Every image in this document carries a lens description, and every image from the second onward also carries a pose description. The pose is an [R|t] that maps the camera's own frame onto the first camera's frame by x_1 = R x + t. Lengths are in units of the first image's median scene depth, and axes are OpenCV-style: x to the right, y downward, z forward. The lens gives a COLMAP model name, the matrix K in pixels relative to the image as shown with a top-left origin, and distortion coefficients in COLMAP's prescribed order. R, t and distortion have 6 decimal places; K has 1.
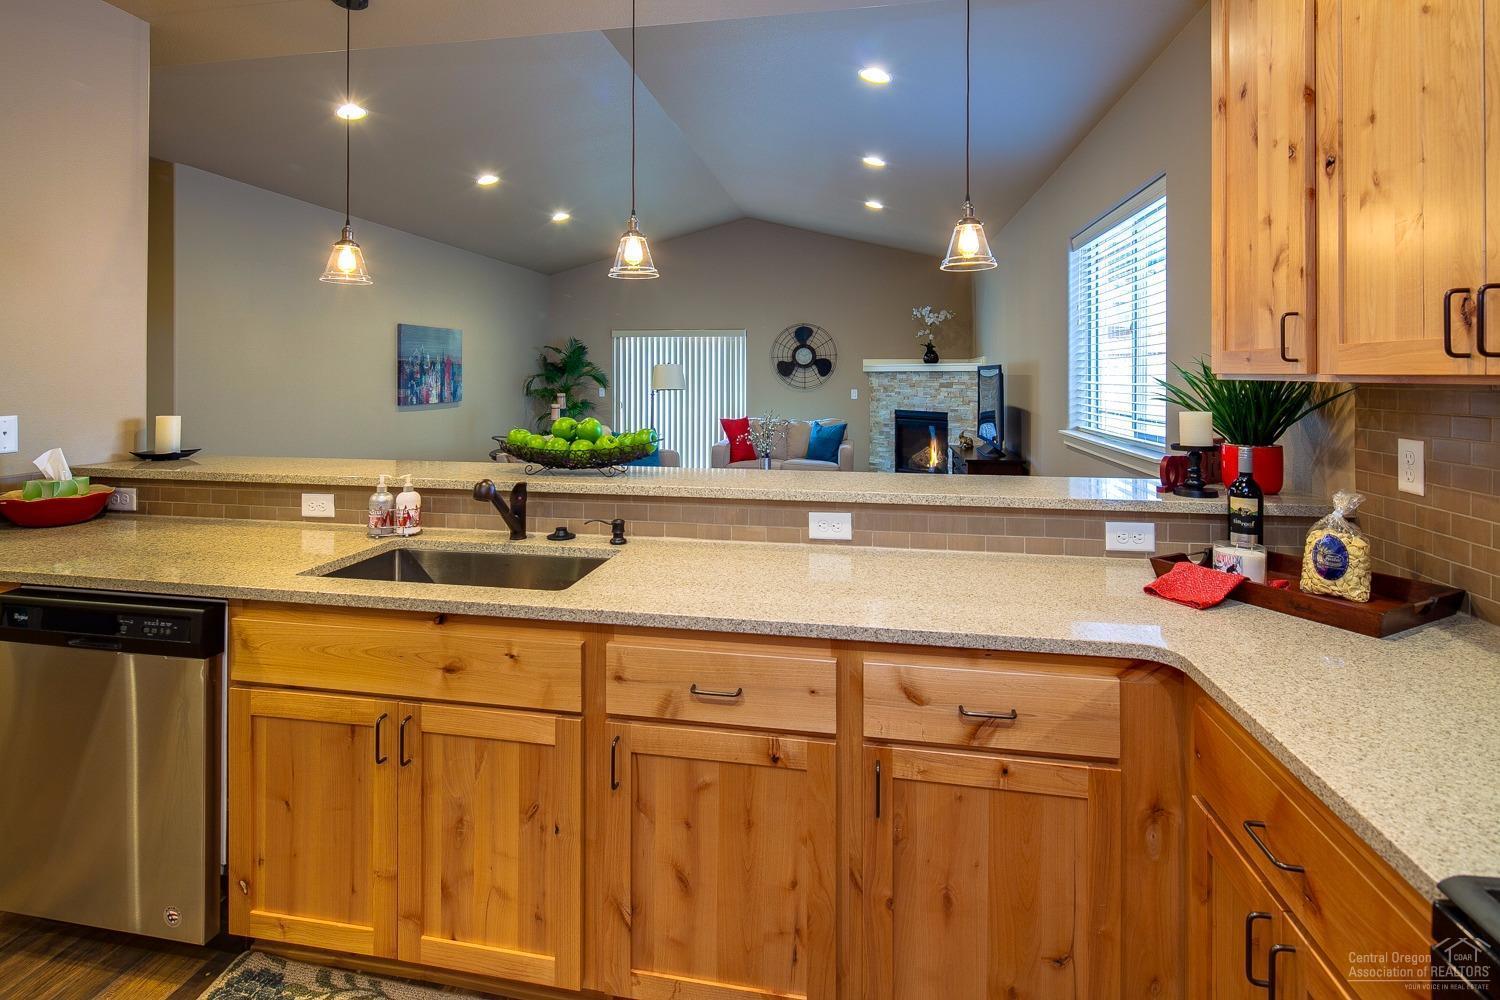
lens RADIAL K [[723.3, 0, 745.3], [0, 723.3, 373.3], [0, 0, 1]] dist [0.007131, -0.005981]
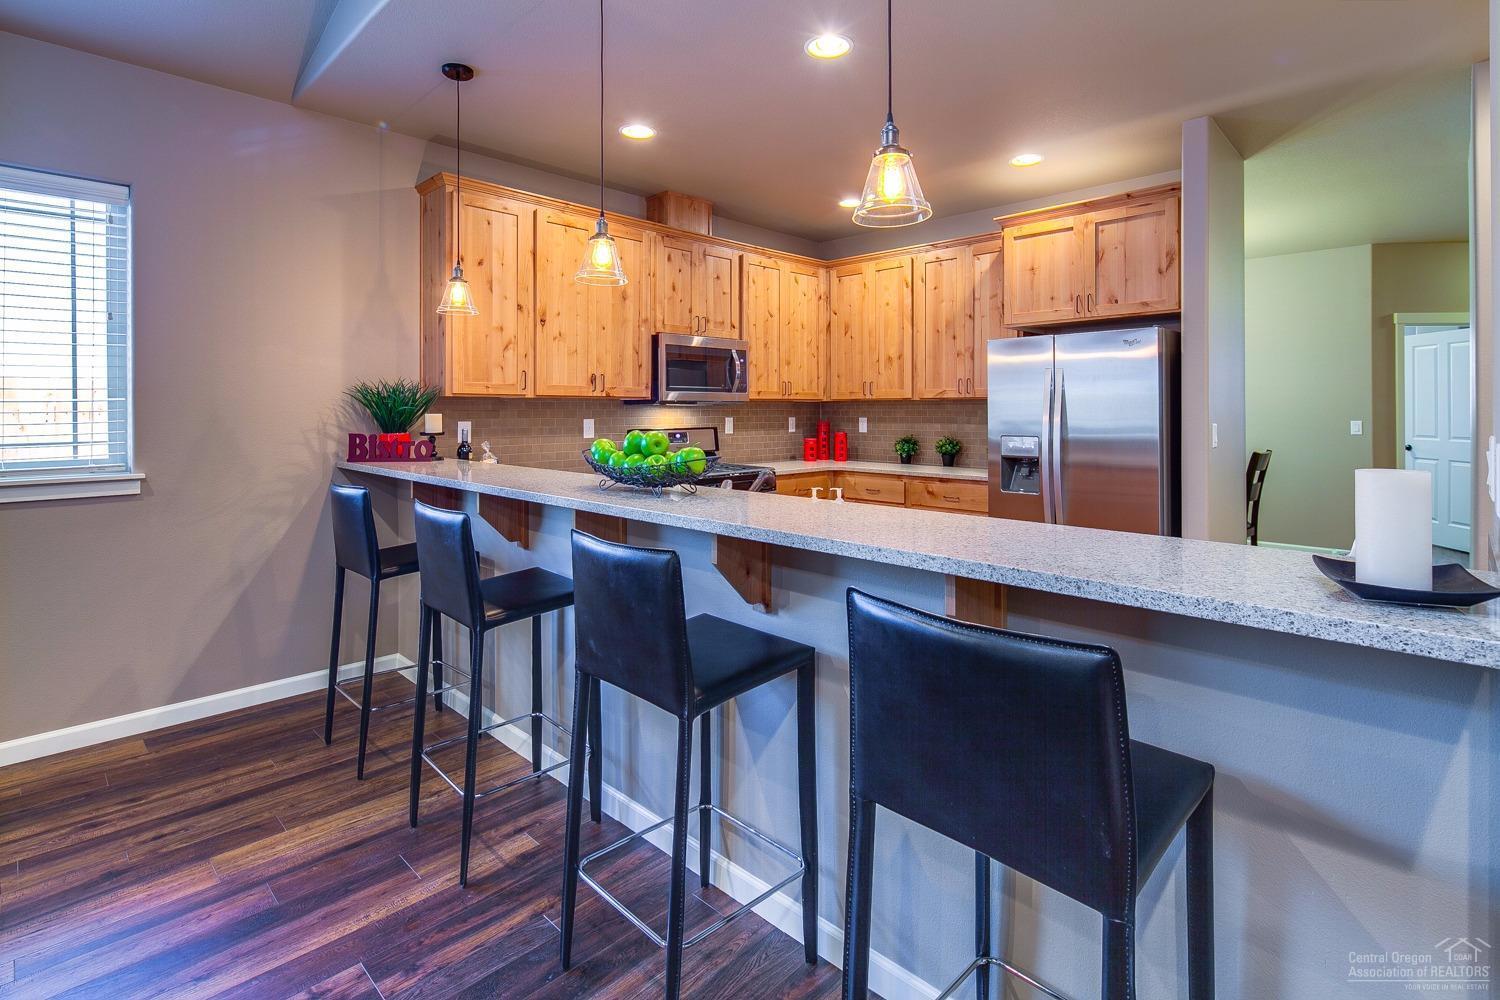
lens RADIAL K [[723.3, 0, 745.9], [0, 723.3, 414.9], [0, 0, 1]] dist [0.007131, -0.005981]
pose [[-0.823196, -0.006764, 0.567717, -0.273050], [-0.003192, 0.999968, 0.007286, 0.010654], [-0.567749, 0.004186, -0.823191, 0.535541]]
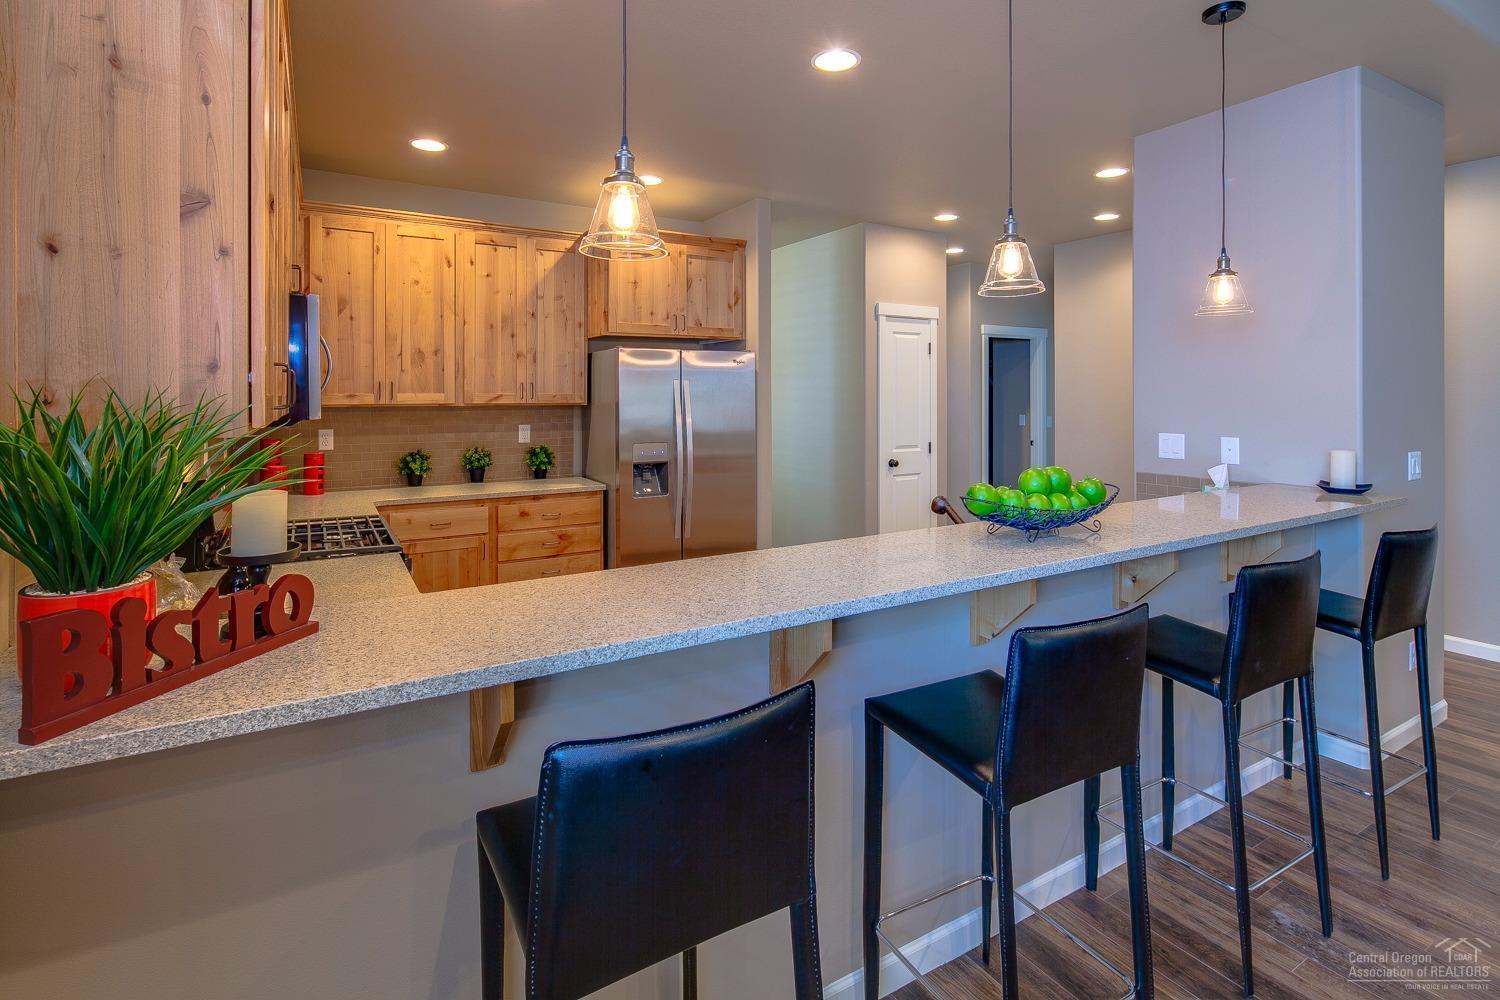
lens RADIAL K [[723.3, 0, 746.8], [0, 723.3, 393.9], [0, 0, 1]] dist [0.007131, -0.005981]
pose [[-0.760320, -0.002109, -0.649546, 0.185209], [-0.000124, 0.999995, -0.003102, -0.006966], [0.649549, -0.002278, -0.760316, 0.451879]]
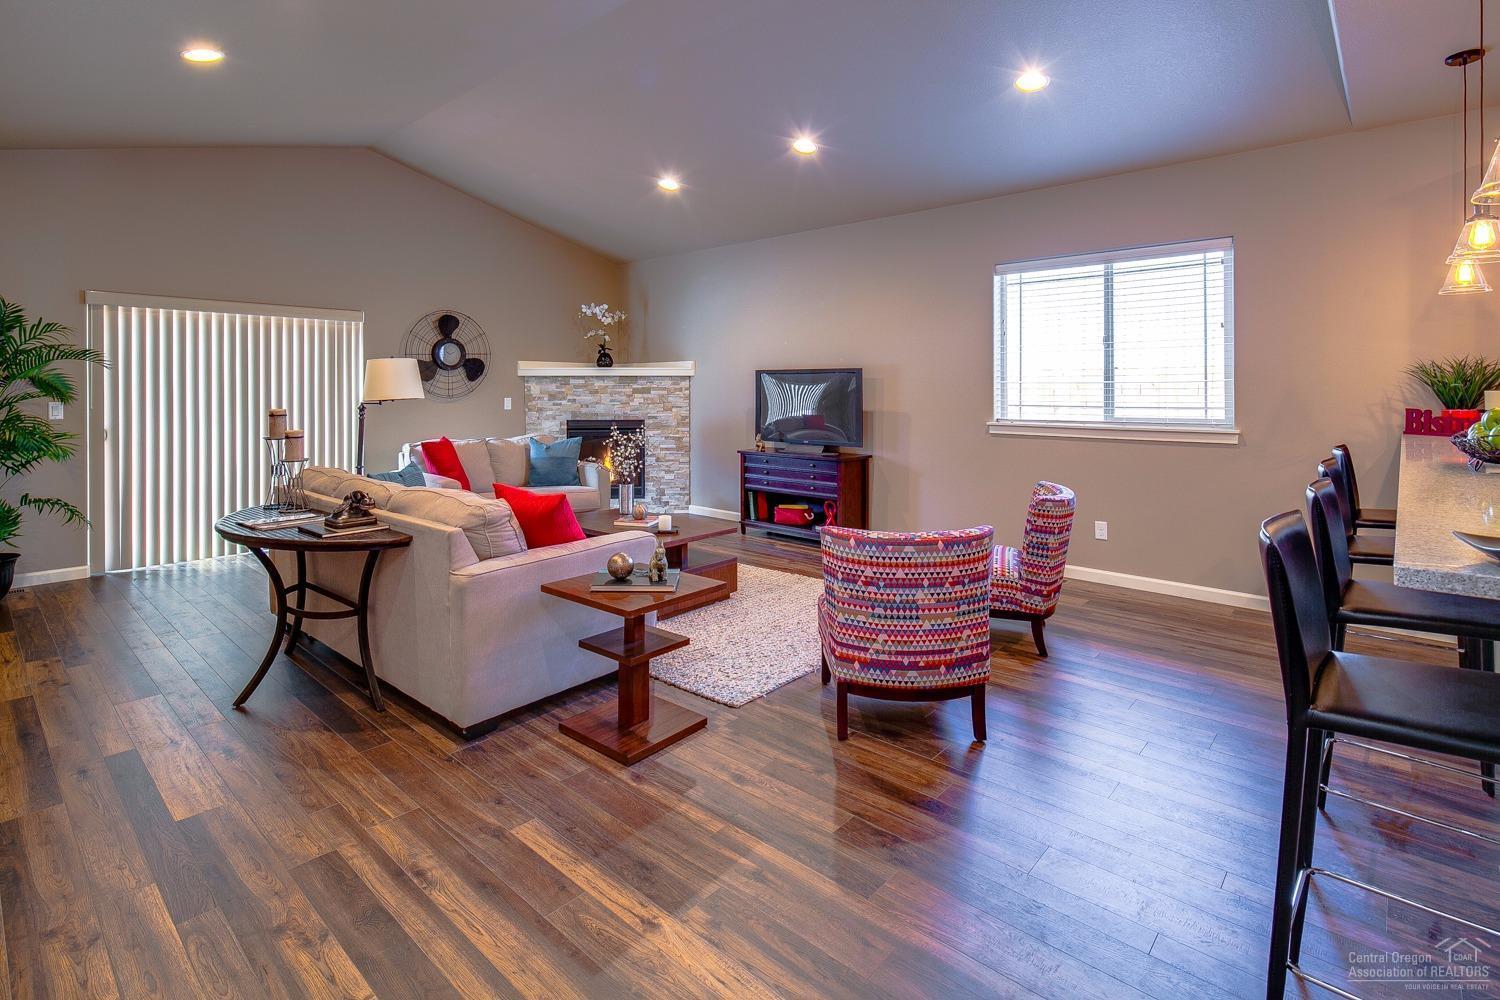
lens RADIAL K [[723.3, 0, 745.0], [0, 723.3, 386.6], [0, 0, 1]] dist [0.007131, -0.005981]
pose [[0.530032, -0.000465, 0.847978, -0.481624], [-0.000111, 1.000000, 0.000618, 0.011240], [-0.847978, -0.000422, 0.530032, 0.423629]]
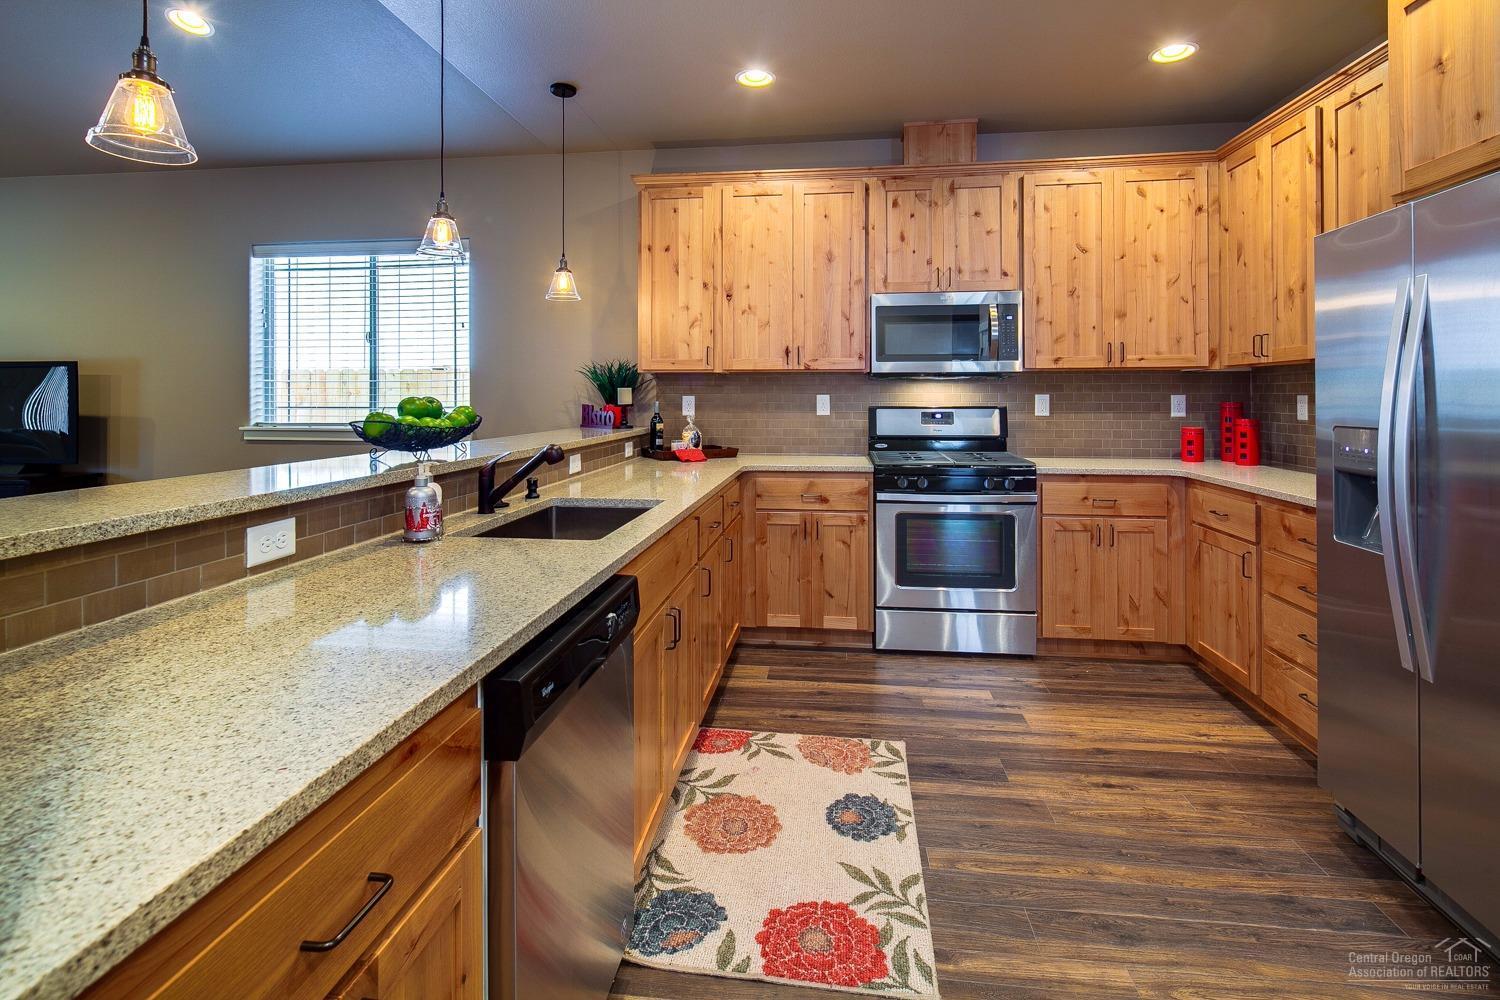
lens RADIAL K [[723.3, 0, 750.4], [0, 723.3, 395.4], [0, 0, 1]] dist [0.007131, -0.005981]
pose [[-0.049608, -0.003179, 0.998764, -0.381533], [-0.000784, 0.999995, 0.003144, 0.017697], [-0.998768, -0.000627, -0.049611, 0.195316]]
